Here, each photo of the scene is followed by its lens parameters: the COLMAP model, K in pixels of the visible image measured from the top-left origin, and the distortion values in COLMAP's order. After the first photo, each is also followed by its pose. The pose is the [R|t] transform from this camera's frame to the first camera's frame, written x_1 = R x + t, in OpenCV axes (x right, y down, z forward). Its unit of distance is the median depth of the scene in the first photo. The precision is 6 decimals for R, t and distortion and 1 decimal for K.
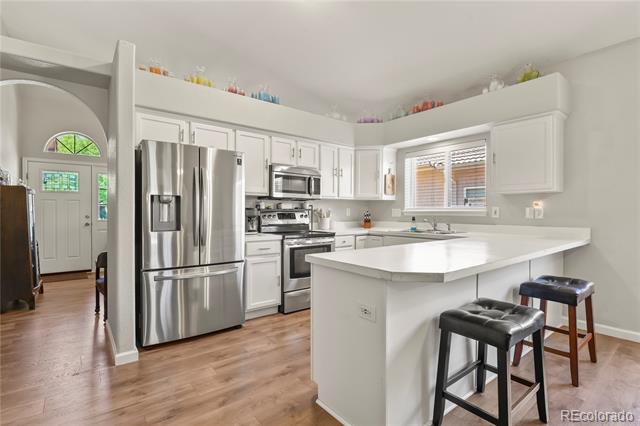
lens RADIAL K [[311.4, 0, 323.7], [0, 311.4, 214.0], [0, 0, 1]] dist [-0.004504, -0.005427]
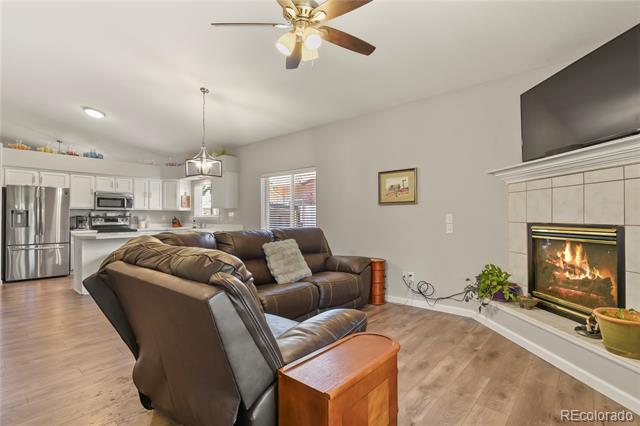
lens RADIAL K [[311.4, 0, 321.9], [0, 311.4, 212.6], [0, 0, 1]] dist [-0.004504, -0.005427]
pose [[0.984381, -0.000445, 0.176051, 0.771742], [0.003828, 0.999815, -0.018872, 0.001366], [-0.176010, 0.019251, 0.984200, -0.962767]]
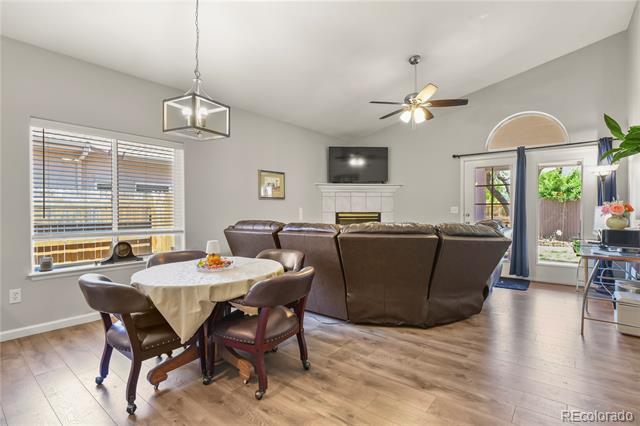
lens RADIAL K [[311.4, 0, 324.5], [0, 311.4, 214.4], [0, 0, 1]] dist [-0.004504, -0.005427]
pose [[-0.228531, -0.014298, 0.973432, -0.122314], [0.007334, 0.999838, 0.016408, -0.002123], [-0.973509, 0.010889, -0.228390, 0.135762]]
